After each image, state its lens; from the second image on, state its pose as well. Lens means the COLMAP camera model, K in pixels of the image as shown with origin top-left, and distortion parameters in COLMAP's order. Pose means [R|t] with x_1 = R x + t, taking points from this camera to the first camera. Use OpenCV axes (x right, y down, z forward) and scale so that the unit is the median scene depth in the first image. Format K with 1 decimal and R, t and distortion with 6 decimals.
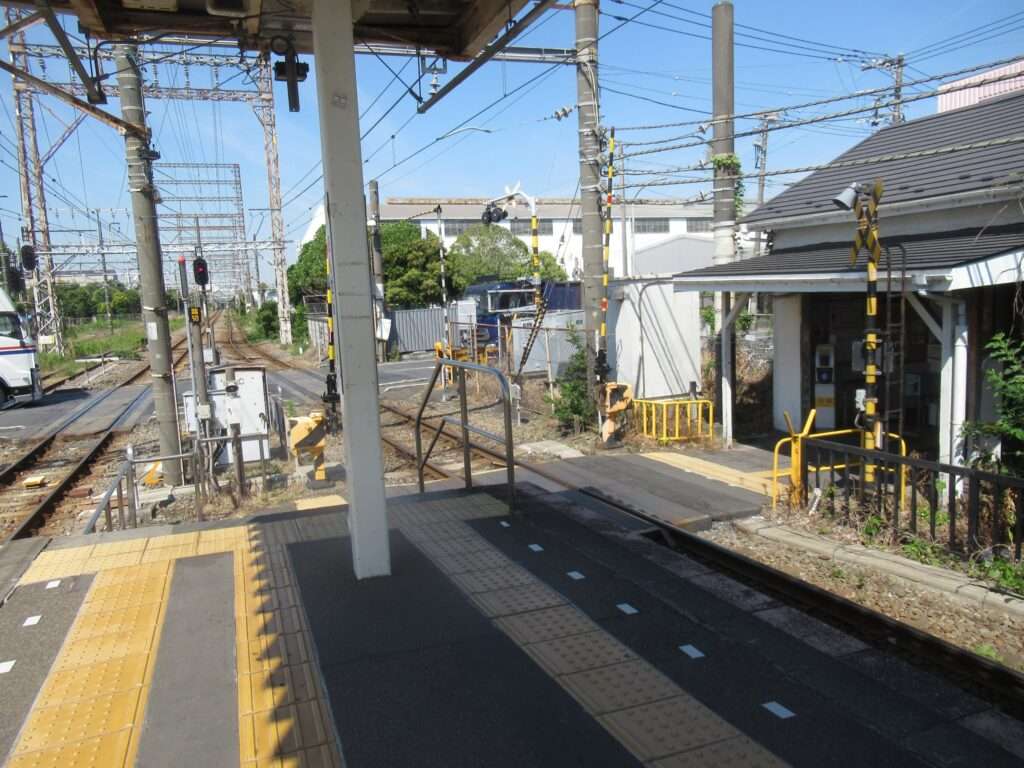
lens RADIAL K [[772.7, 0, 506.3], [0, 772.7, 392.1], [0, 0, 1]] dist [-0.017894, 0.011766]
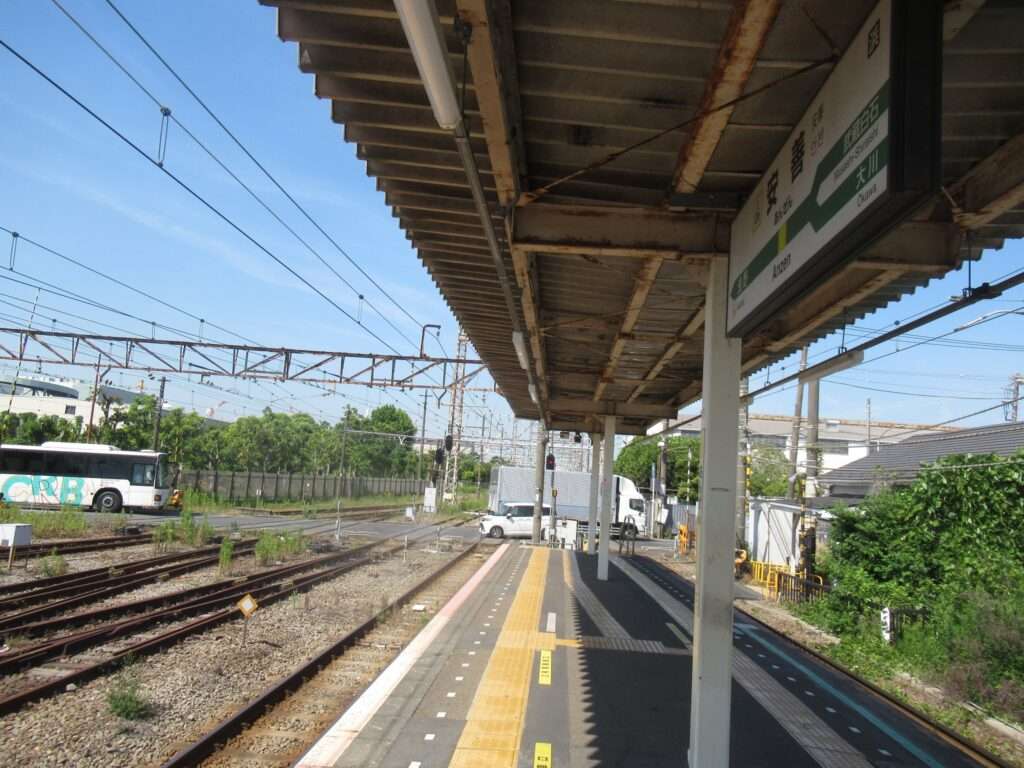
lens RADIAL K [[772.7, 0, 511.4], [0, 772.7, 389.4], [0, 0, 1]] dist [-0.017894, 0.011766]
pose [[0.913161, 0.064811, -0.402414, 0.335544], [-0.161915, 0.963718, -0.212208, 0.096188], [0.374060, 0.258936, 0.890523, -1.011074]]
